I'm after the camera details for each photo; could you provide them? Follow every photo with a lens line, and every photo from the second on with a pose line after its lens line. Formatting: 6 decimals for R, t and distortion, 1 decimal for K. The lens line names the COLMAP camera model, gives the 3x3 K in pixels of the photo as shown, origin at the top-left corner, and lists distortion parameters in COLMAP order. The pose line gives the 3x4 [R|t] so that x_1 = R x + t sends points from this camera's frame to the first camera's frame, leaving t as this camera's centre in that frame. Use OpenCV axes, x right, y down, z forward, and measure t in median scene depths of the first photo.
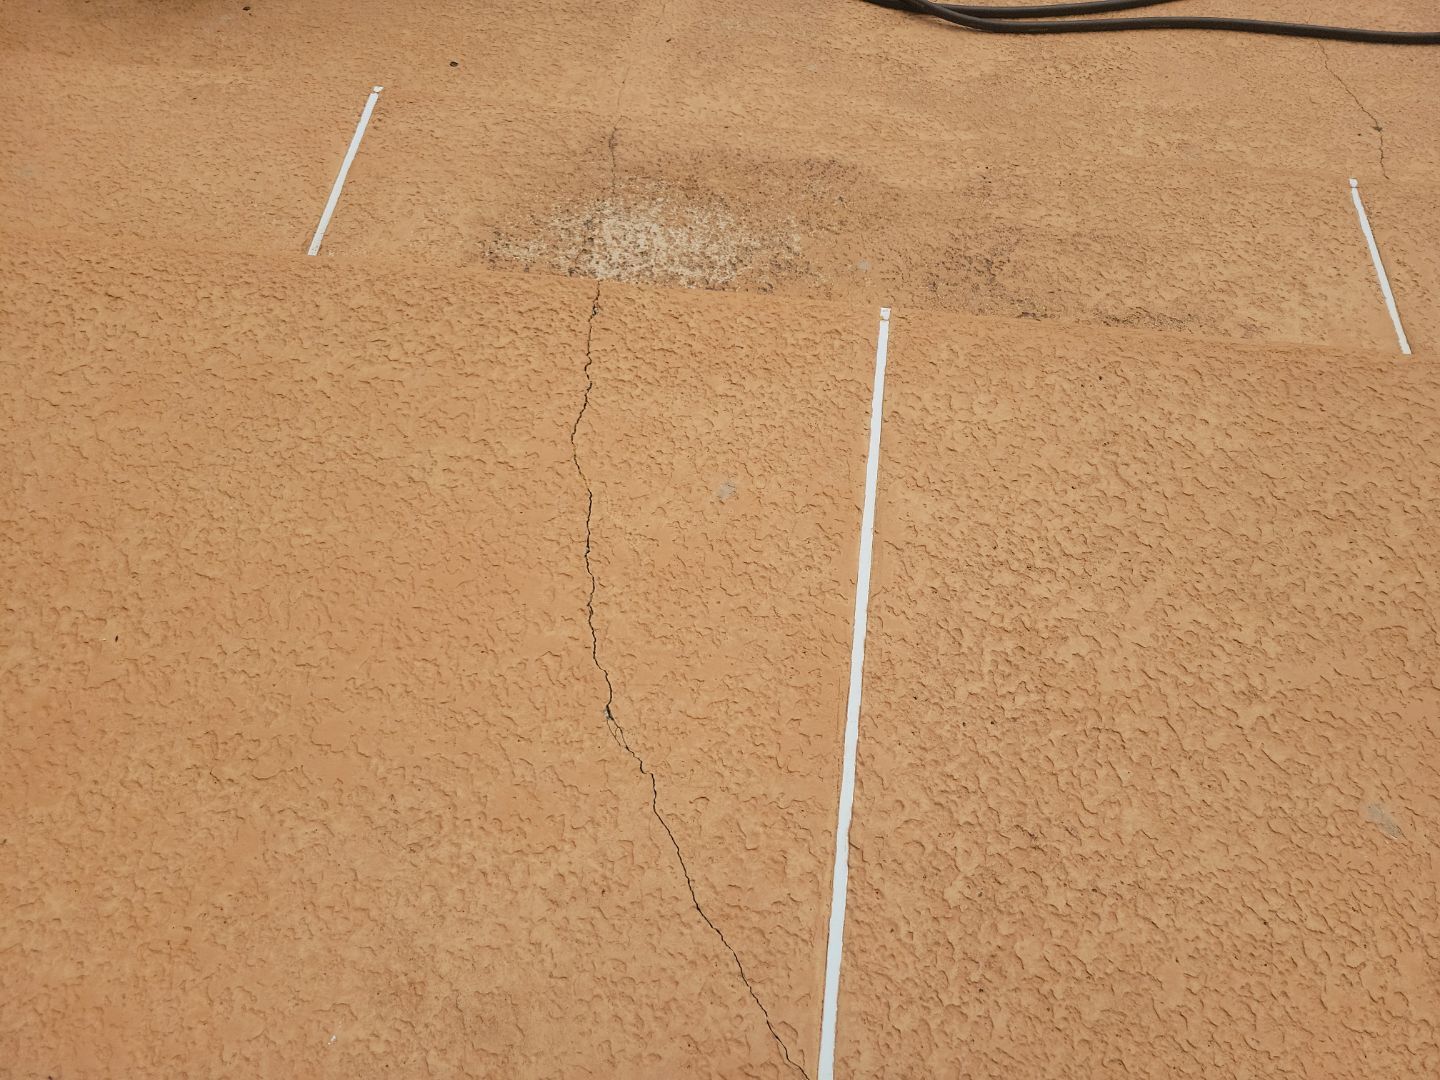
lens RADIAL K [[1073.7, 0, 708.3], [0, 1073.7, 538.9], [0, 0, 1]] dist [0.052601, -0.030195]
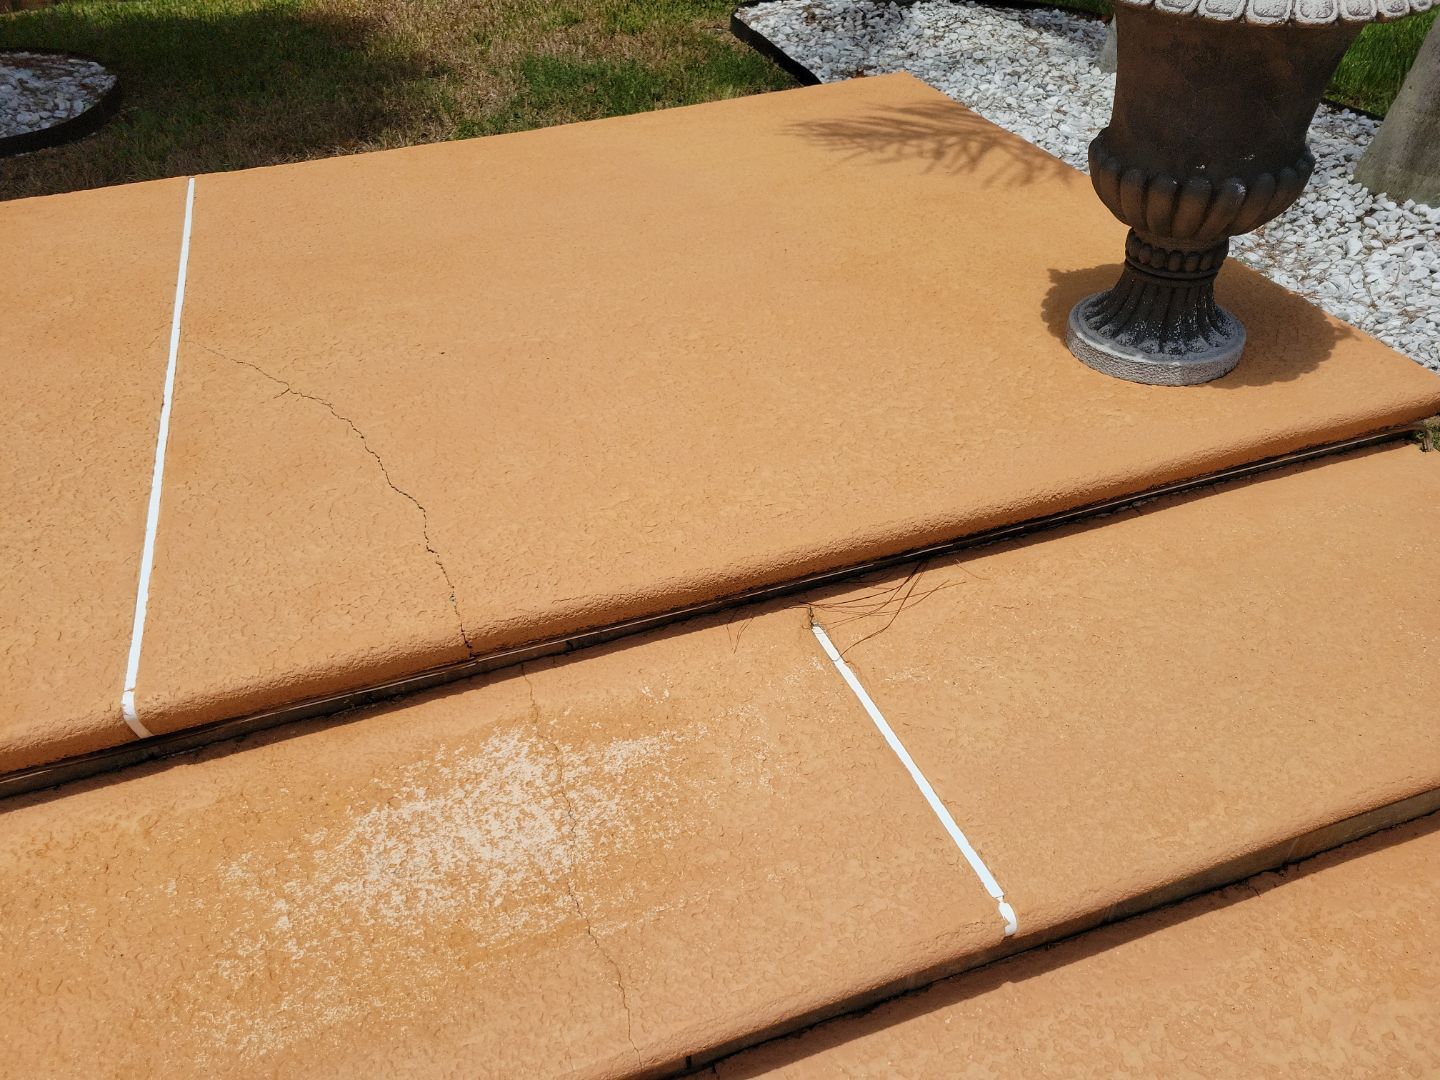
lens RADIAL K [[1073.7, 0, 708.3], [0, 1073.7, 538.9], [0, 0, 1]] dist [0.052601, -0.030195]
pose [[-0.895156, 0.271216, -0.353747, 0.017857], [-0.380306, -0.050734, 0.923468, -1.041635], [0.232513, 0.961180, 0.148560, 0.741250]]
